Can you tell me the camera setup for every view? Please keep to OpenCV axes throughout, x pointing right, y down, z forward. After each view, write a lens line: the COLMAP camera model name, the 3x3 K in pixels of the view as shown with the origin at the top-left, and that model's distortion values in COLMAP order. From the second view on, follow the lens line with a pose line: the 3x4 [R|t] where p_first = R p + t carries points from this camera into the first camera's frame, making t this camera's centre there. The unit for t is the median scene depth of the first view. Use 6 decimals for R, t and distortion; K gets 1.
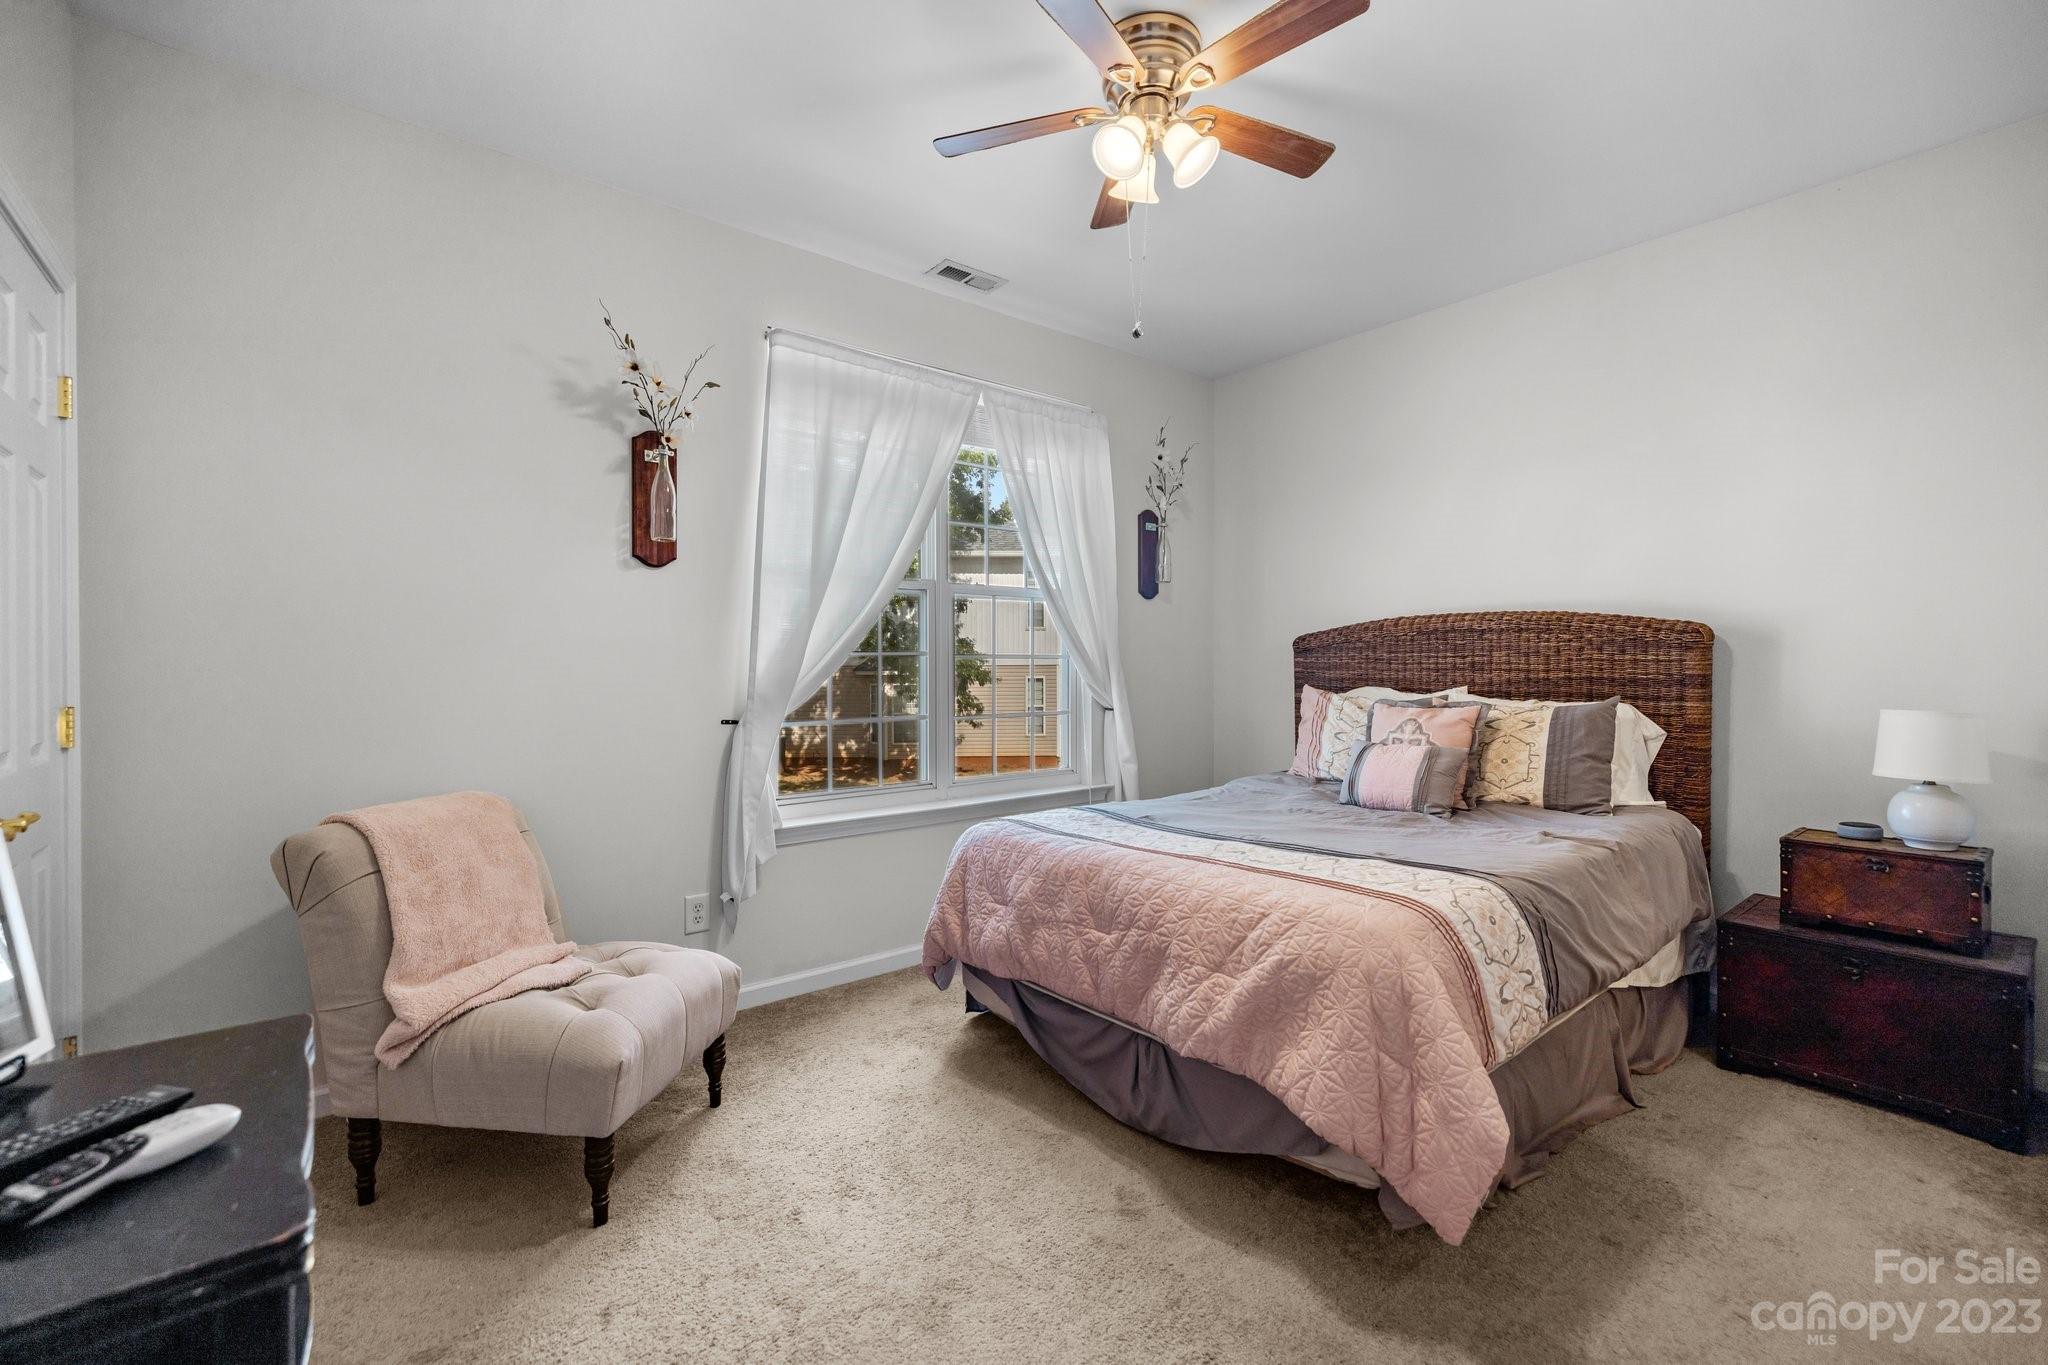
lens RADIAL K [[863.4, 0, 1027.5], [0, 863.4, 675.9], [0, 0, 1]] dist [0.001605, -0.000120]
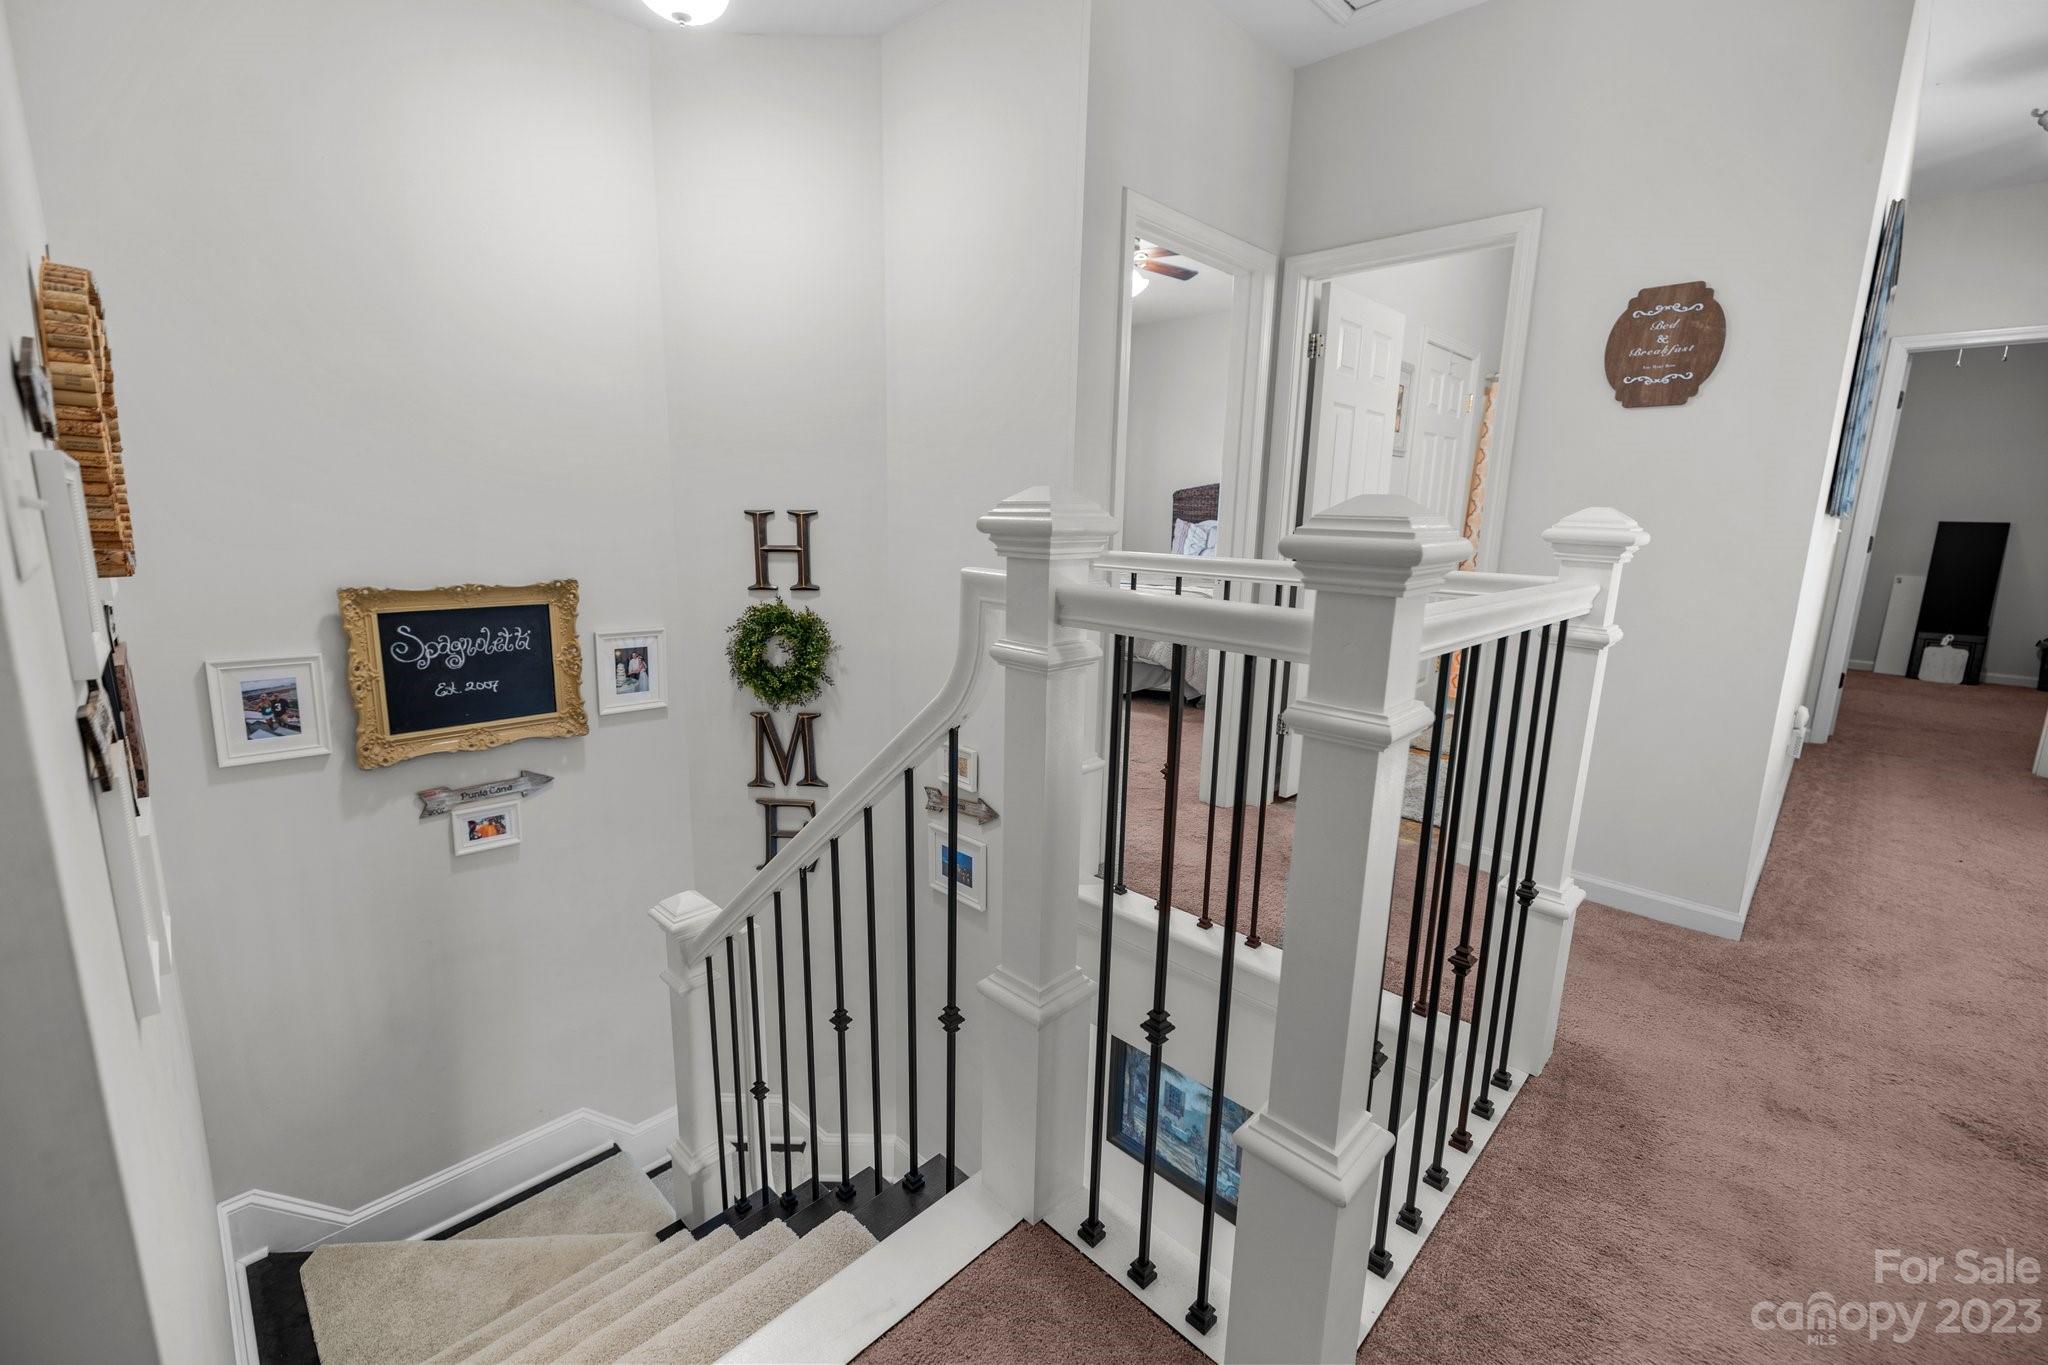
lens RADIAL K [[863.4, 0, 1026.4], [0, 863.4, 682.7], [0, 0, 1]] dist [0.001605, -0.000120]
pose [[0.993100, 0.003367, 0.117225, -0.253518], [-0.025469, 0.981923, 0.187559, 0.020878], [-0.114475, -0.189250, 0.975233, -0.982041]]
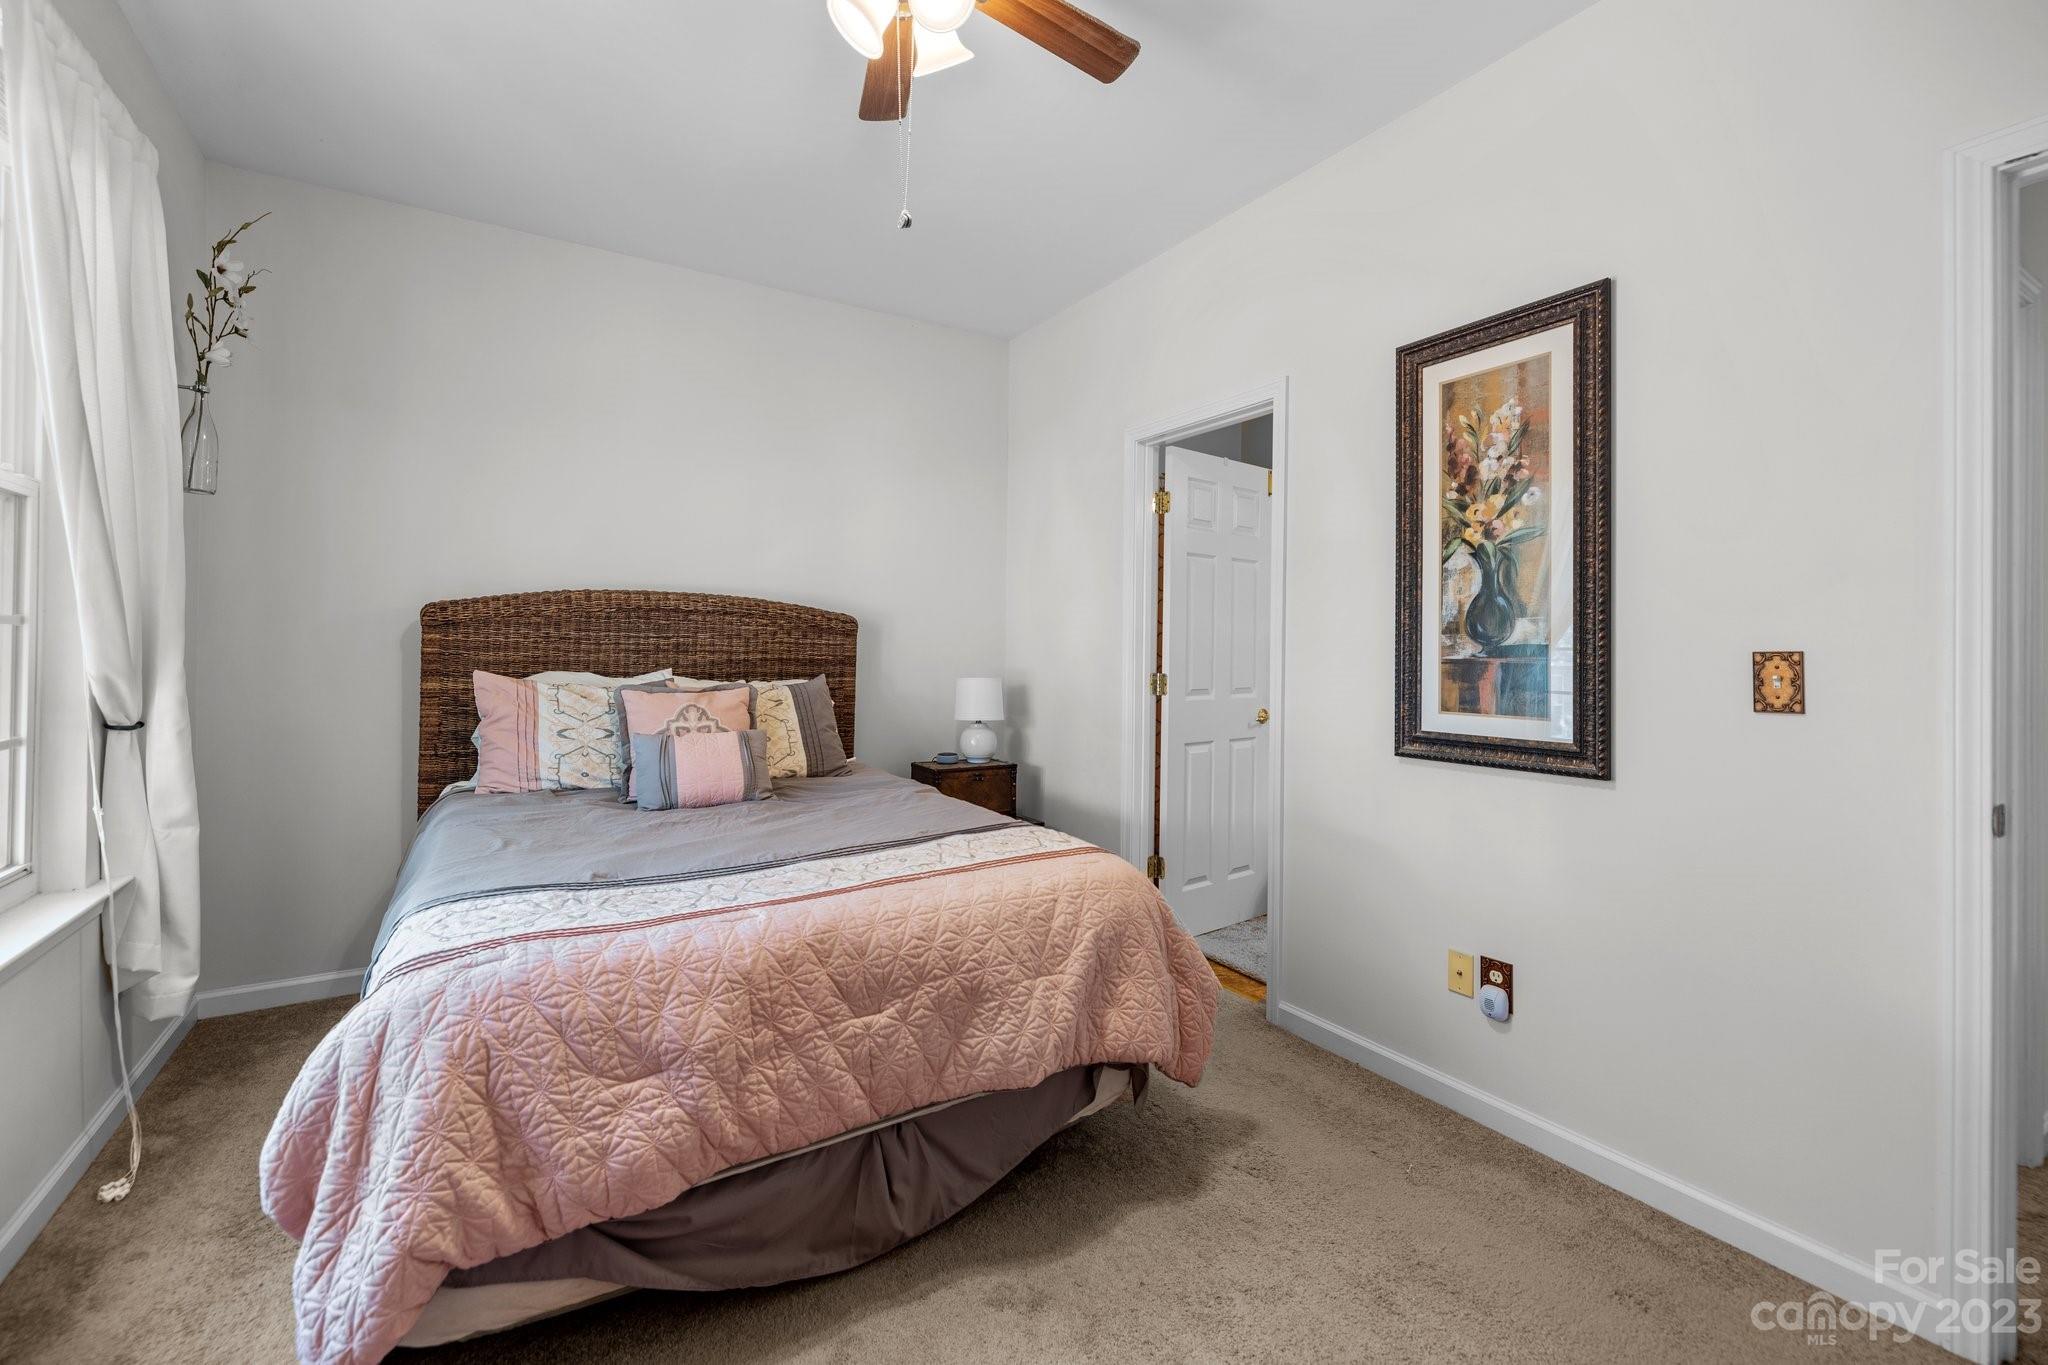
lens RADIAL K [[863.4, 0, 1017.7], [0, 863.4, 652.3], [0, 0, 1]] dist [0.001605, -0.000120]
pose [[0.137374, 0.000955, 0.990519, -0.422388], [0.002567, 0.999996, -0.001320, -0.004072], [-0.990516, 0.002724, 0.137371, 0.533949]]
